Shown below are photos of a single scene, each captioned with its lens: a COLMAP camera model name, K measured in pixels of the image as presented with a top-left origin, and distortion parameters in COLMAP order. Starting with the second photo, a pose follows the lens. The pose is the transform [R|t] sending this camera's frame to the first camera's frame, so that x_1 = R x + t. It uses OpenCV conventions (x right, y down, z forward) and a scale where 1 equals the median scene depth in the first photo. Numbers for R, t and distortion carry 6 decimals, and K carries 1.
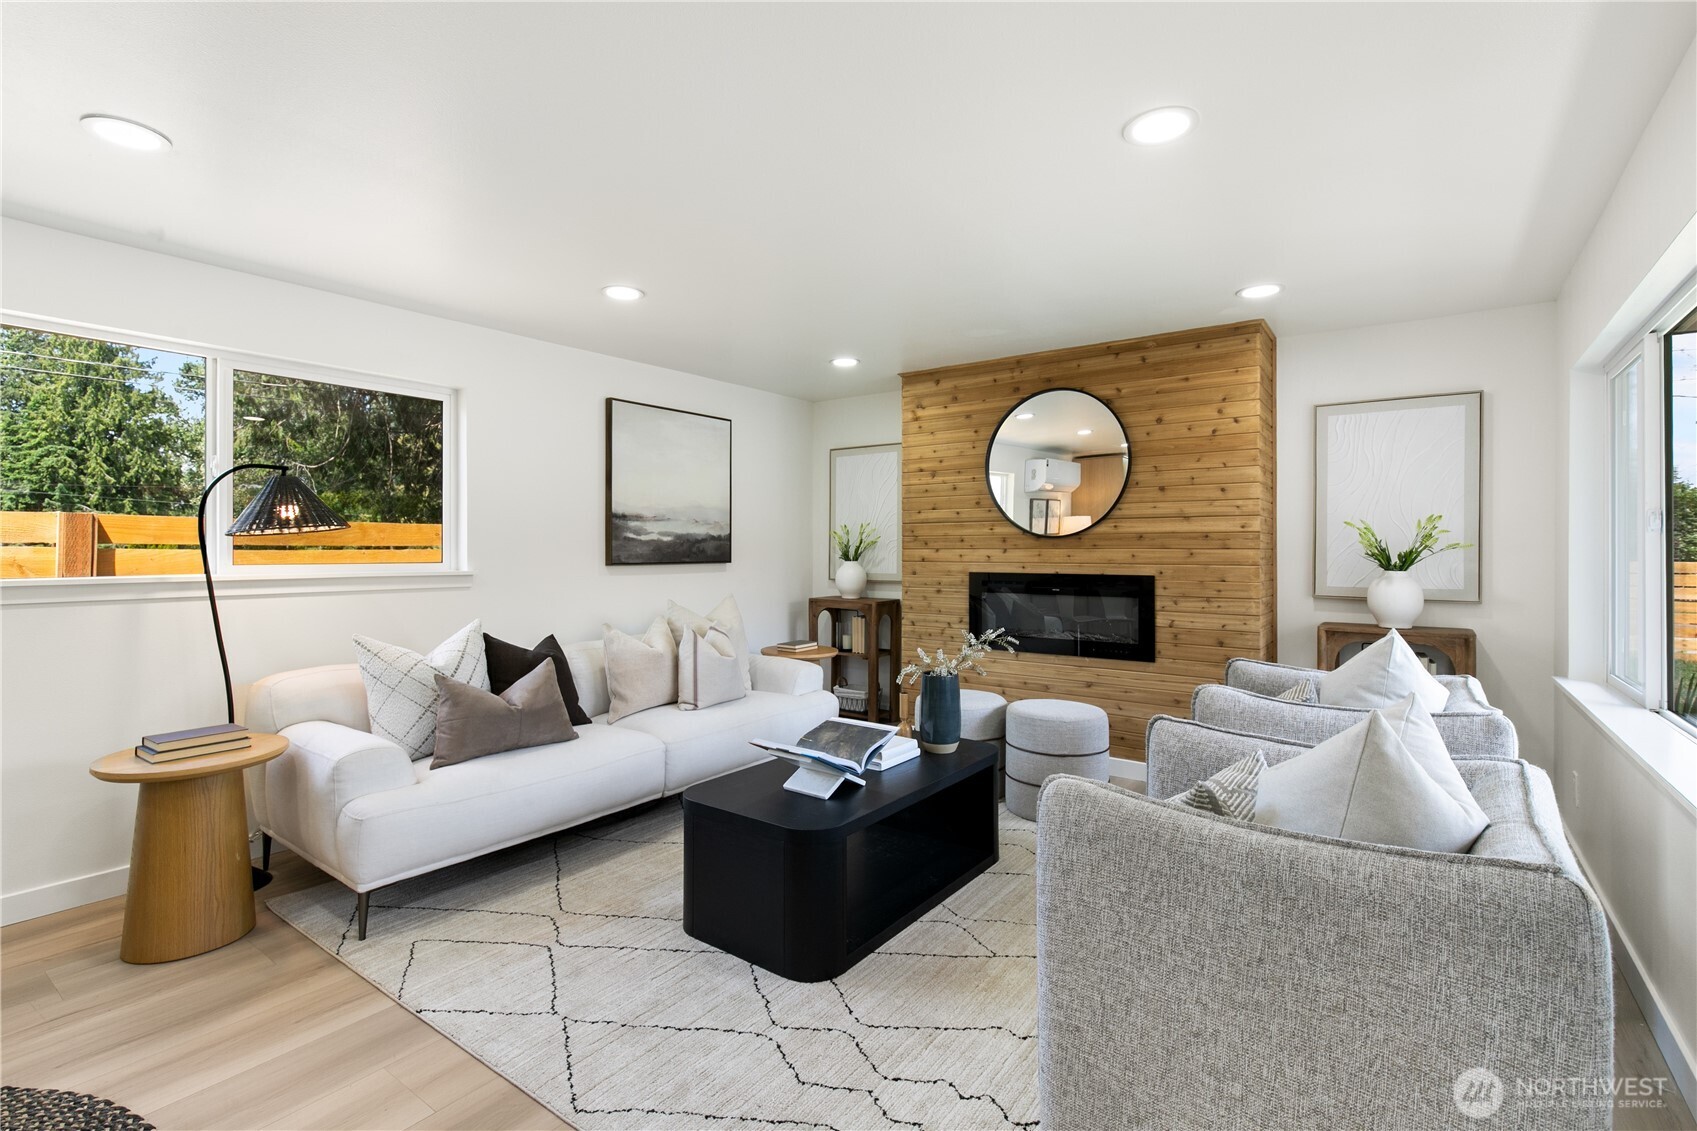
lens RADIAL K [[773.4, 0, 849.4], [0, 773.4, 553.1], [0, 0, 1]] dist [0.003423, -0.000112]
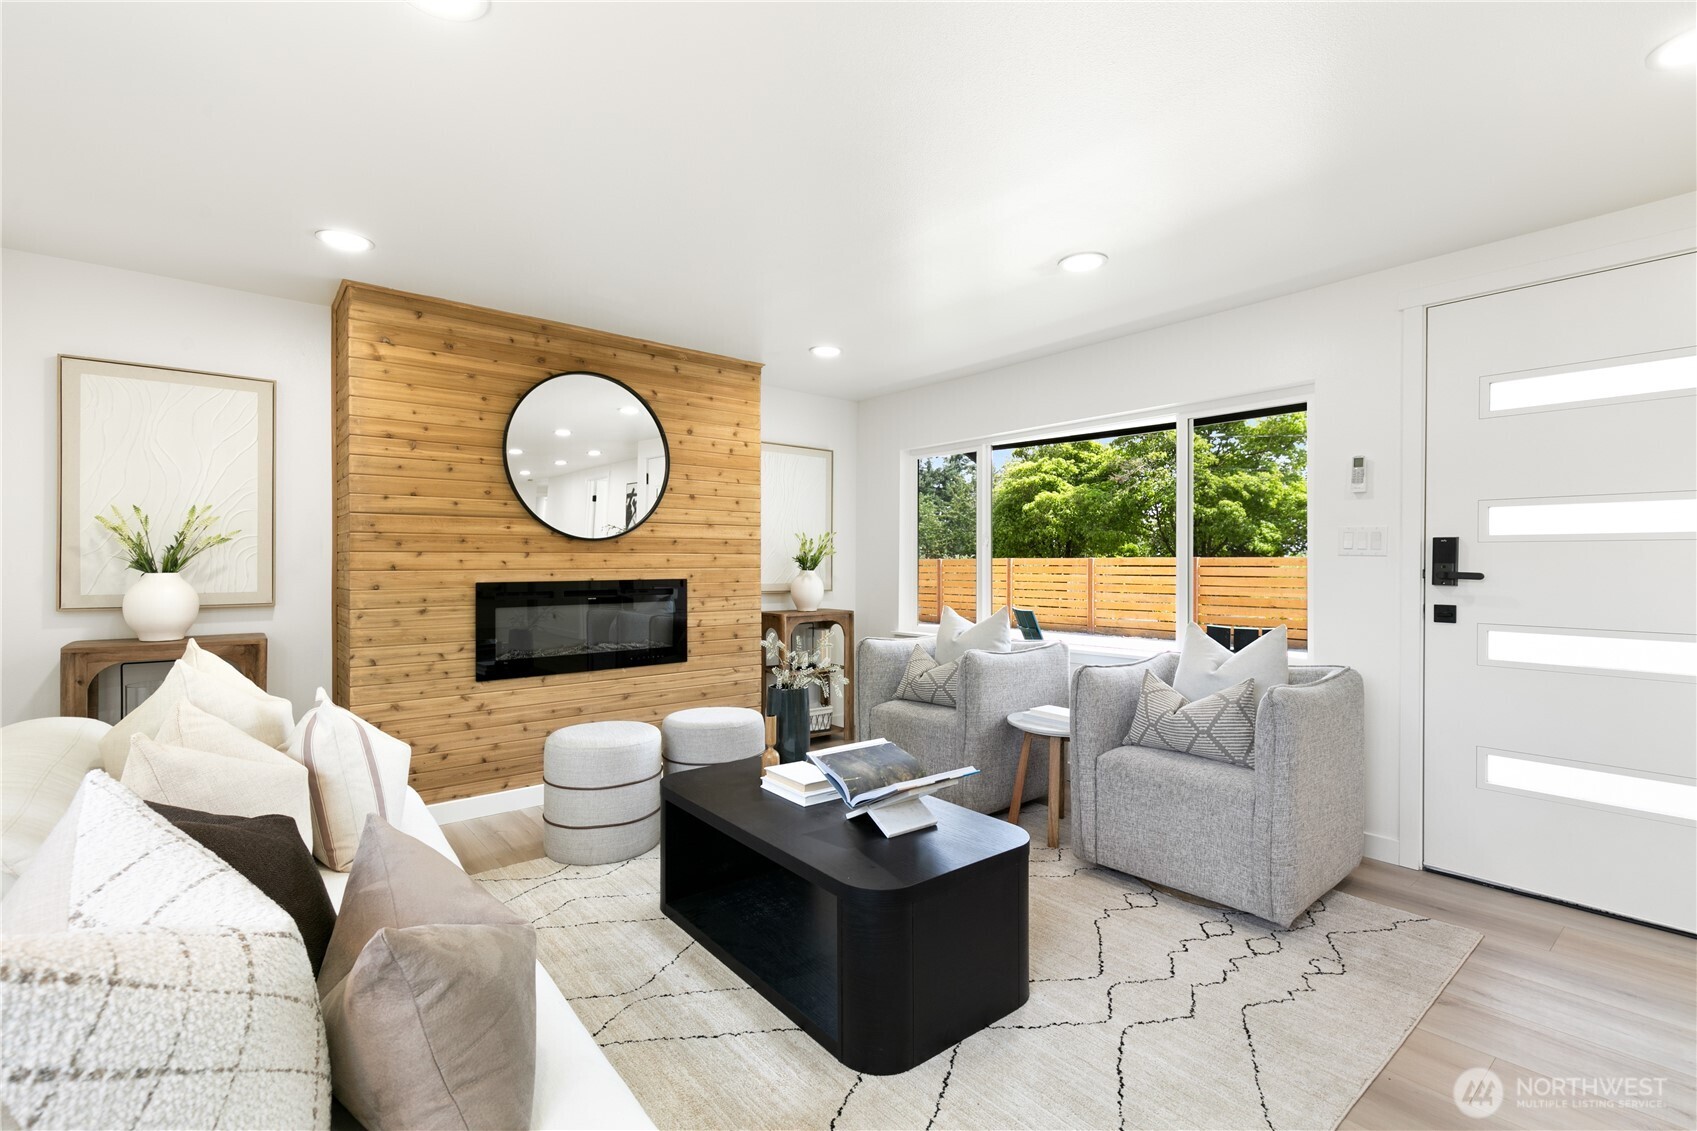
lens RADIAL K [[773.4, 0, 852.0], [0, 773.4, 566.3], [0, 0, 1]] dist [0.003423, -0.000112]
pose [[0.239808, -0.011148, 0.970756, -0.540502], [0.000890, 0.999936, 0.011263, 0.000329], [-0.970820, -0.001837, 0.239803, 0.505104]]
